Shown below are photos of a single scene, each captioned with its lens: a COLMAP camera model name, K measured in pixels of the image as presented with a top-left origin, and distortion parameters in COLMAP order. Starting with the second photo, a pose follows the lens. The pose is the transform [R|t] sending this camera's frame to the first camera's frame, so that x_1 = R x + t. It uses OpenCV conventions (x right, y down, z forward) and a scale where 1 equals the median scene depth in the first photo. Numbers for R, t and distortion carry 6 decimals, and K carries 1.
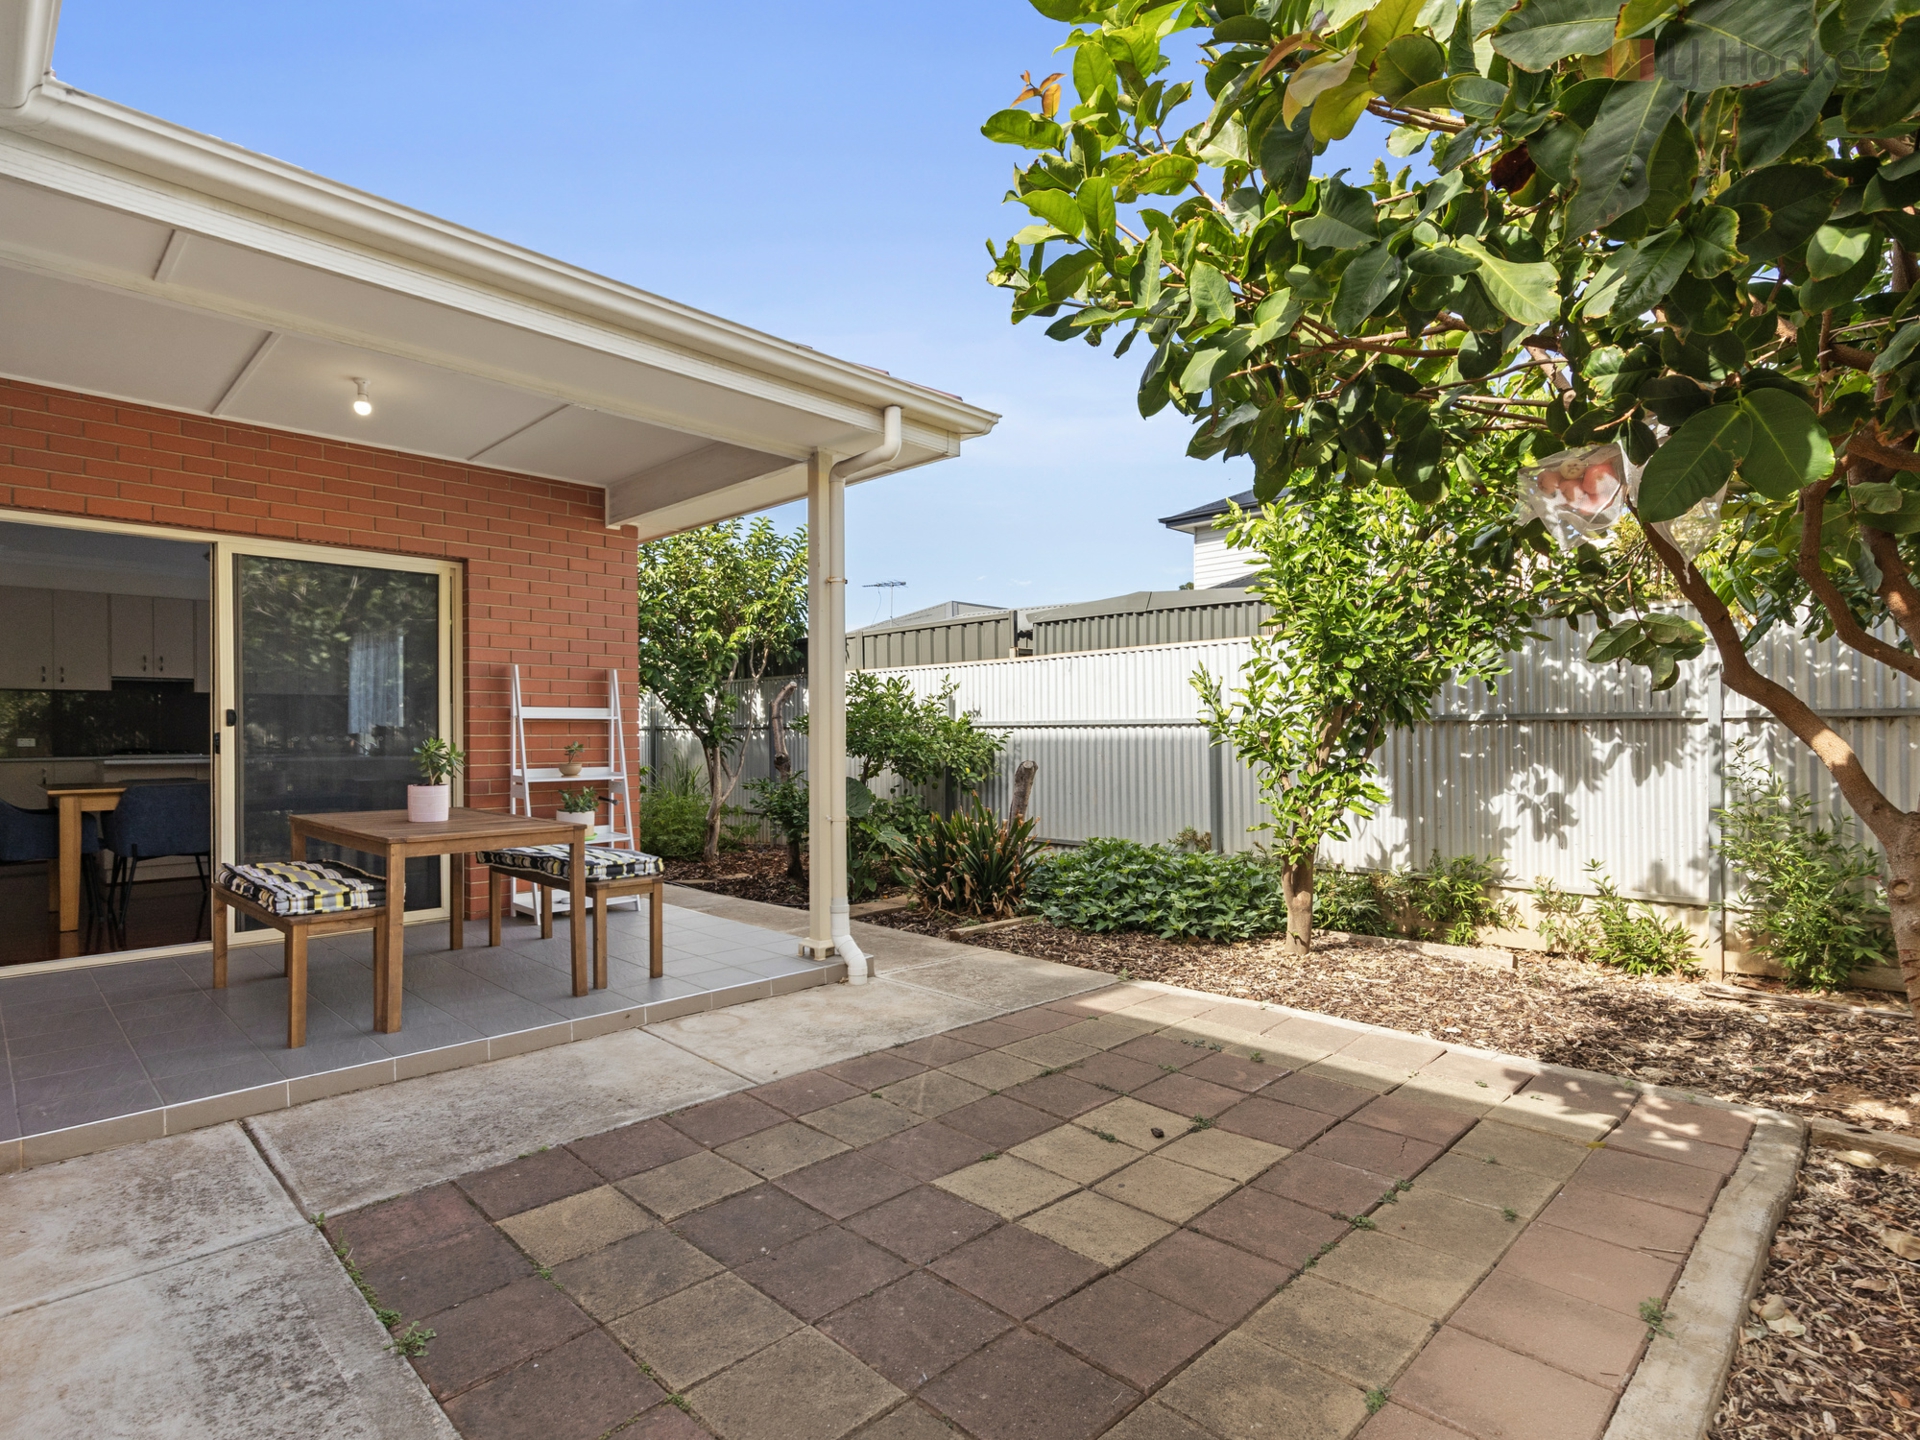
lens RADIAL K [[982.6, 0, 955.8], [0, 982.6, 724.5], [0, 0, 1]] dist [0.001225, -0.000579]
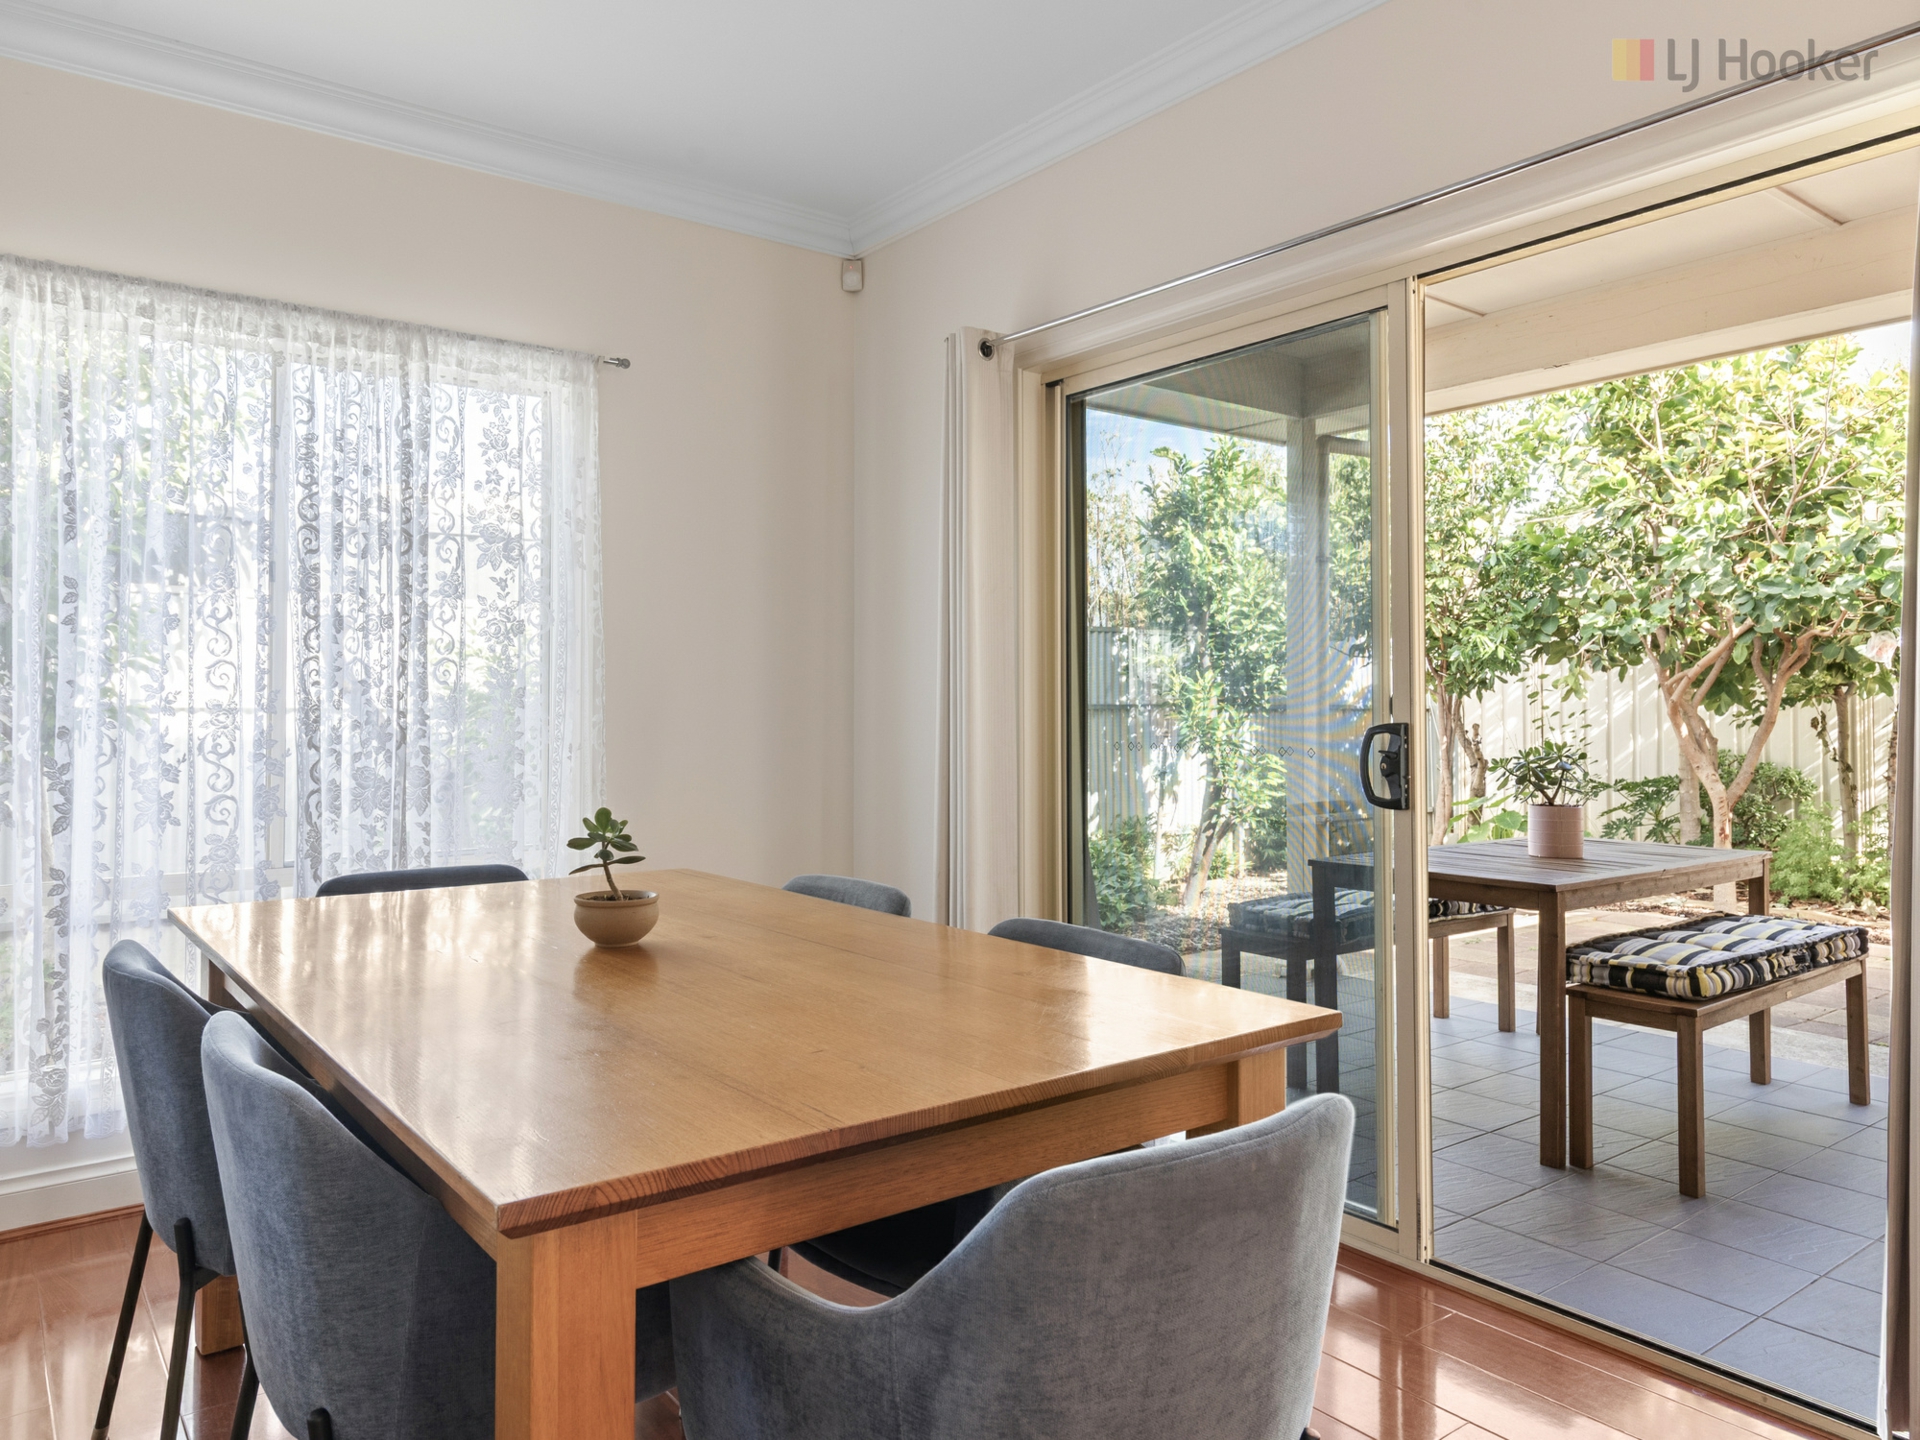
lens RADIAL K [[1336.3, 0, 927.7], [0, 1336.3, 672.4], [0, 0, 1]] dist [-0.000392, -0.002185]
pose [[0.144541, 0.027792, 0.989108, -2.547036], [-0.010993, 0.999589, -0.026480, -0.007301], [-0.989438, -0.007046, 0.144787, 2.137108]]
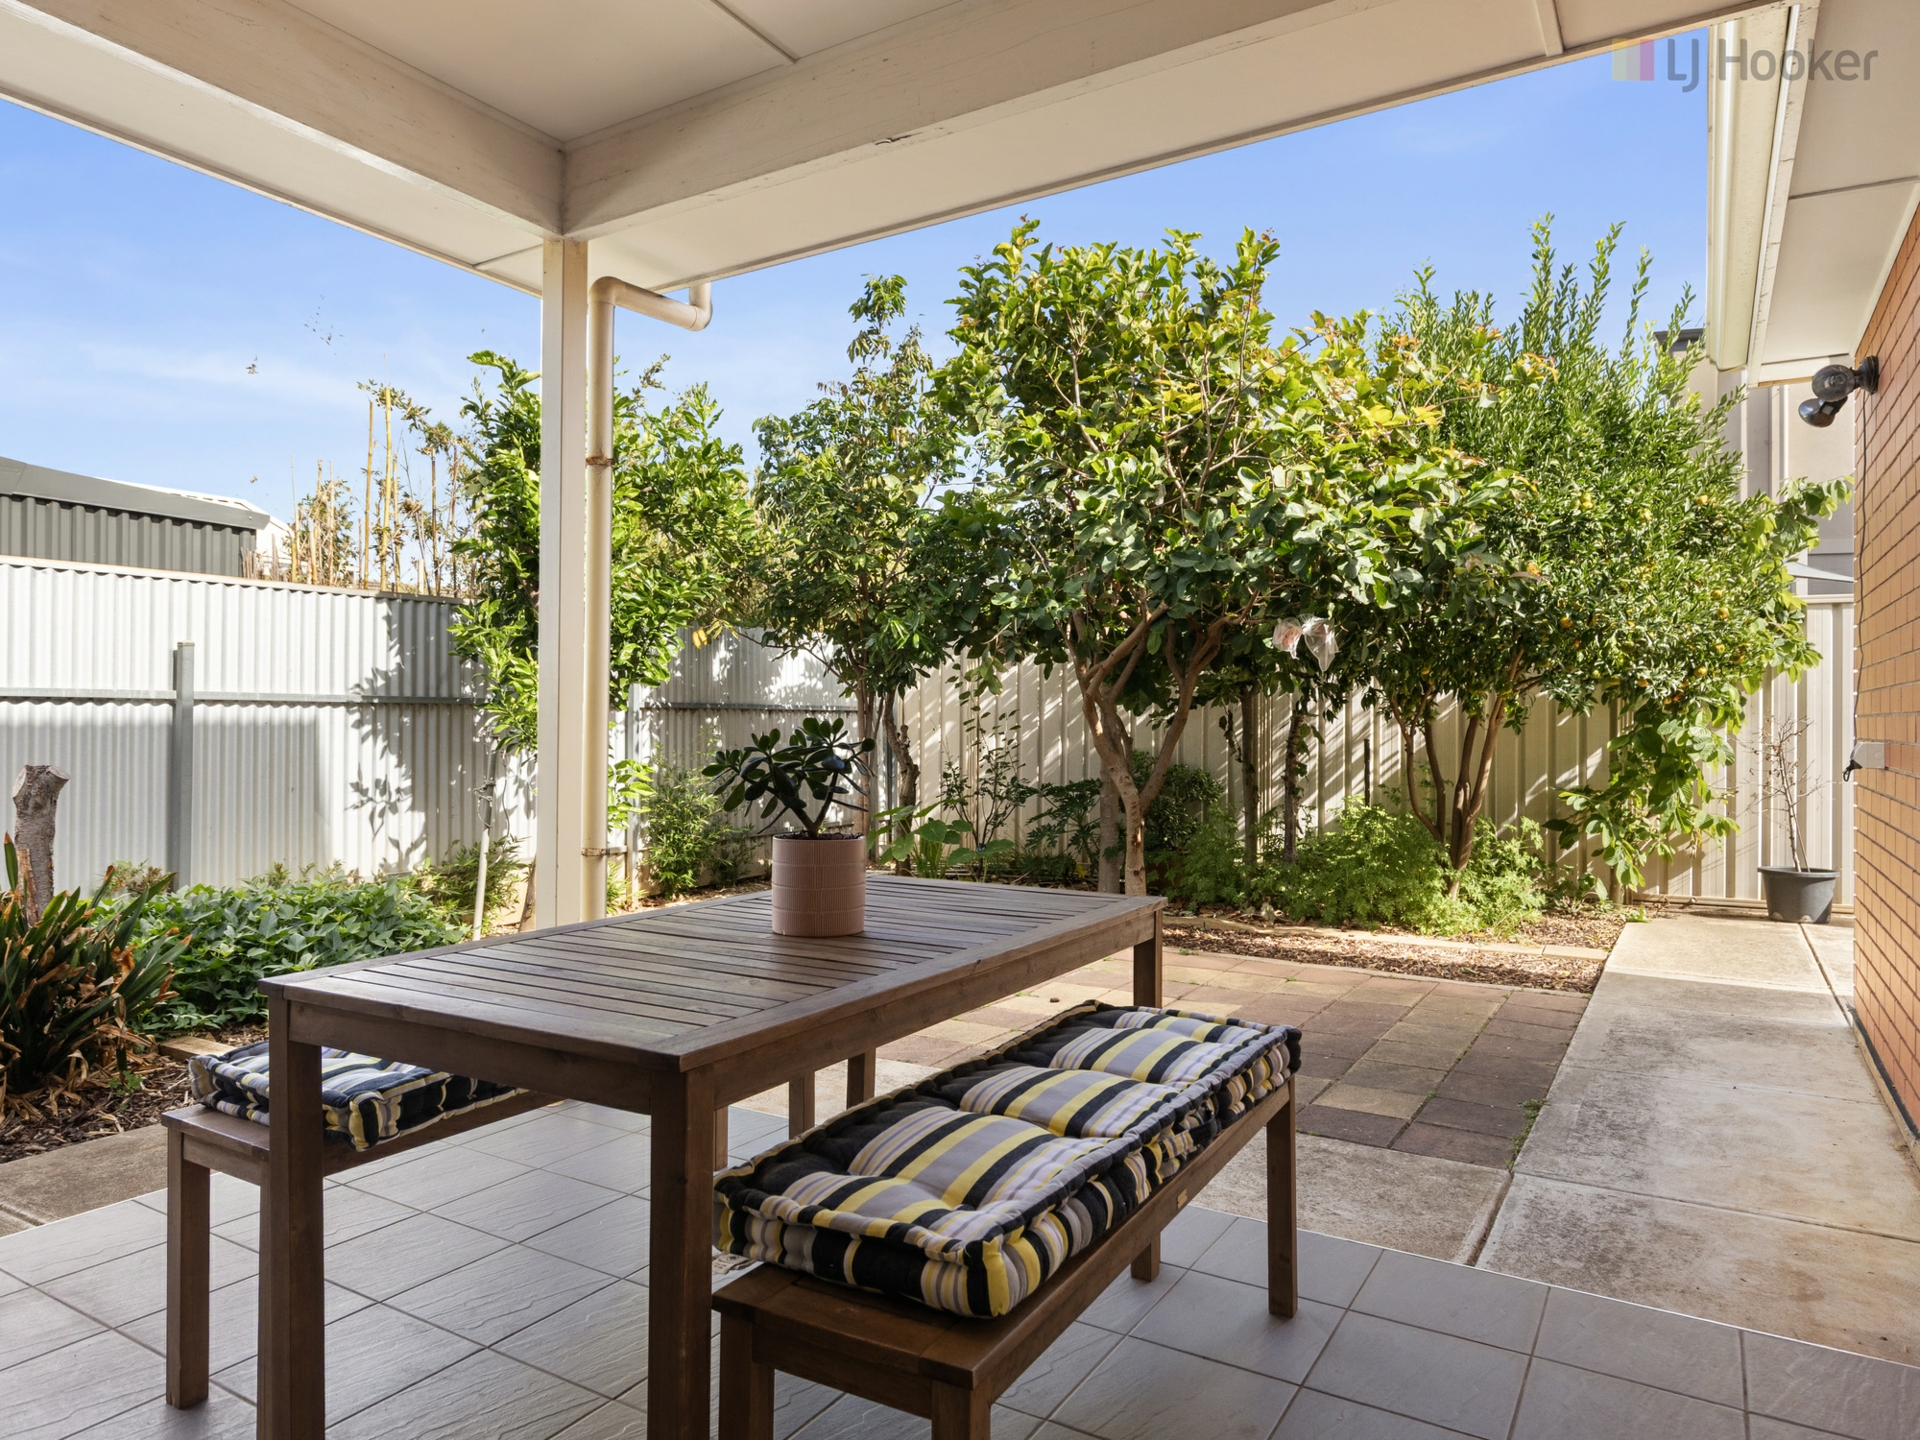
lens RADIAL K [[1218.6, 0, 964.8], [0, 1218.6, 716.2], [0, 0, 1]] dist [0.002935, 0.000355]
pose [[-0.232626, 0.007523, 0.972537, -1.639368], [-0.012625, 0.999862, -0.010754, 0.030448], [-0.972484, -0.014780, -0.232499, 1.715651]]
